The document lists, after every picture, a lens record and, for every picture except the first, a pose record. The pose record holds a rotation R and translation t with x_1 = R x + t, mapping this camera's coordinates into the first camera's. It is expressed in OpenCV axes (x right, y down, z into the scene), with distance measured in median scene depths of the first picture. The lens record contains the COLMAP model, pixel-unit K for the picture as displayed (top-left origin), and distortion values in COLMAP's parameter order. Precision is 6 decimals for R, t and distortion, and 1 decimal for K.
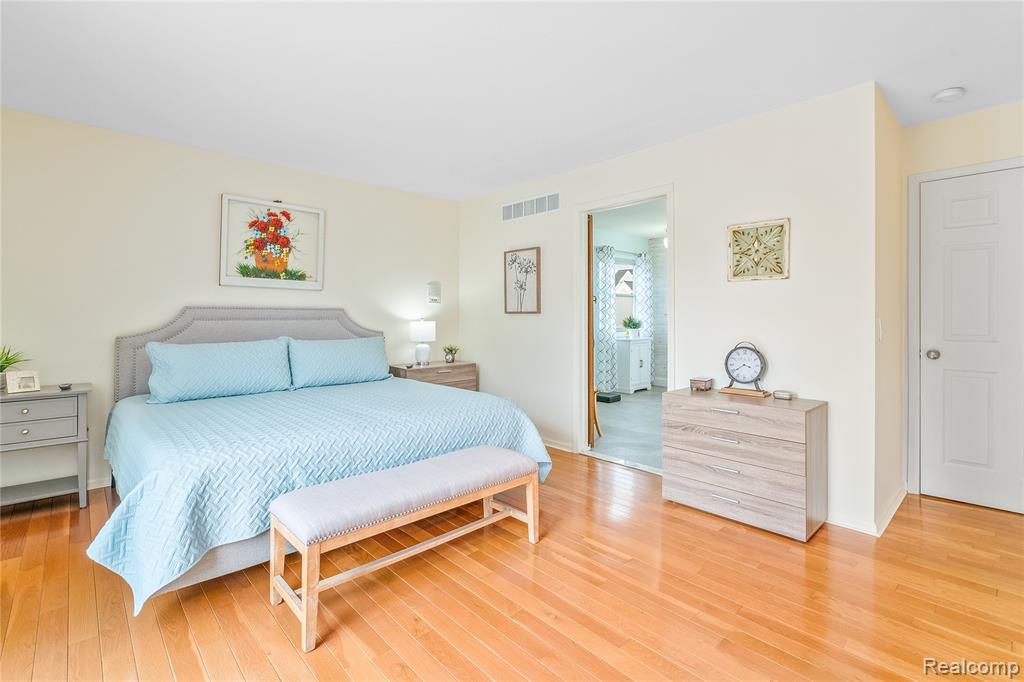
lens RADIAL K [[467.2, 0, 522.6], [0, 467.2, 316.1], [0, 0, 1]] dist [-0.000113, 0.001595]
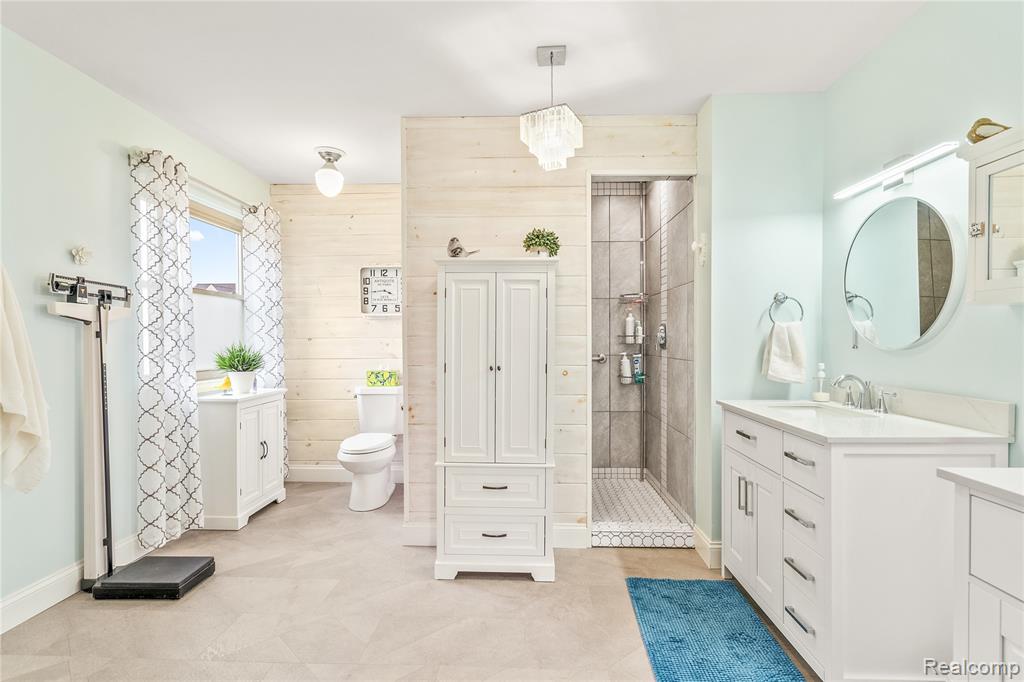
lens RADIAL K [[492.4, 0, 520.2], [0, 492.4, 350.5], [0, 0, 1]] dist [-0.003295, 0.000015]
pose [[0.704410, -0.015652, 0.709621, 0.155422], [0.004453, 0.999835, 0.017633, 0.000559], [-0.709780, -0.009261, 0.704363, 0.807157]]
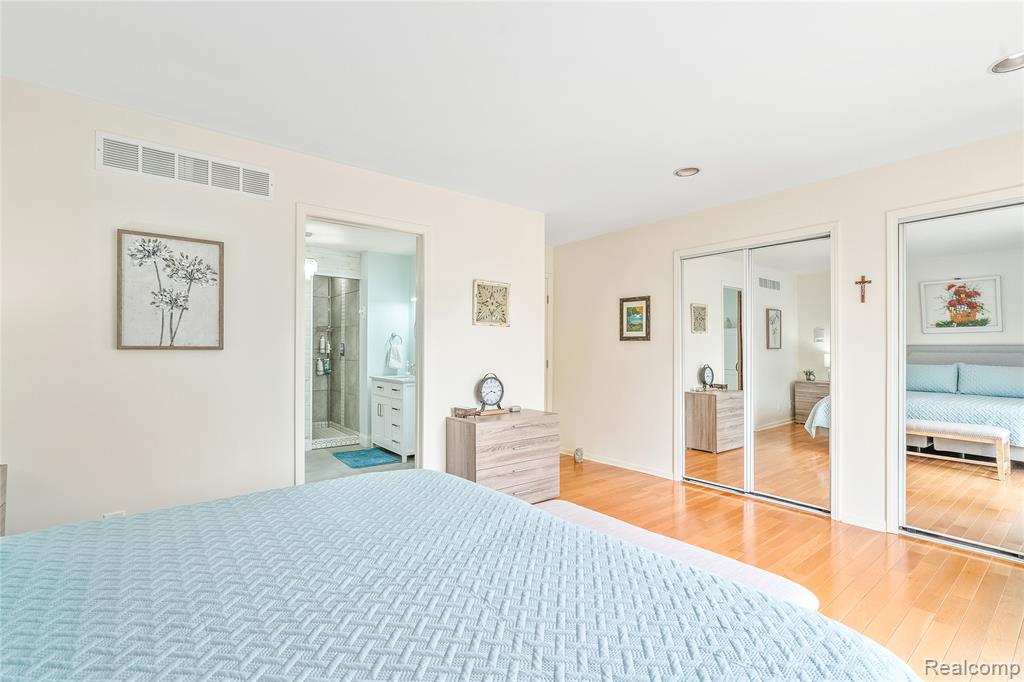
lens RADIAL K [[467.2, 0, 509.7], [0, 467.2, 347.1], [0, 0, 1]] dist [-0.000113, 0.001595]
pose [[0.097610, 0.006660, 0.995202, -0.522470], [-0.001934, 0.999977, -0.006502, -0.005774], [-0.995223, -0.001290, 0.097620, 0.536644]]
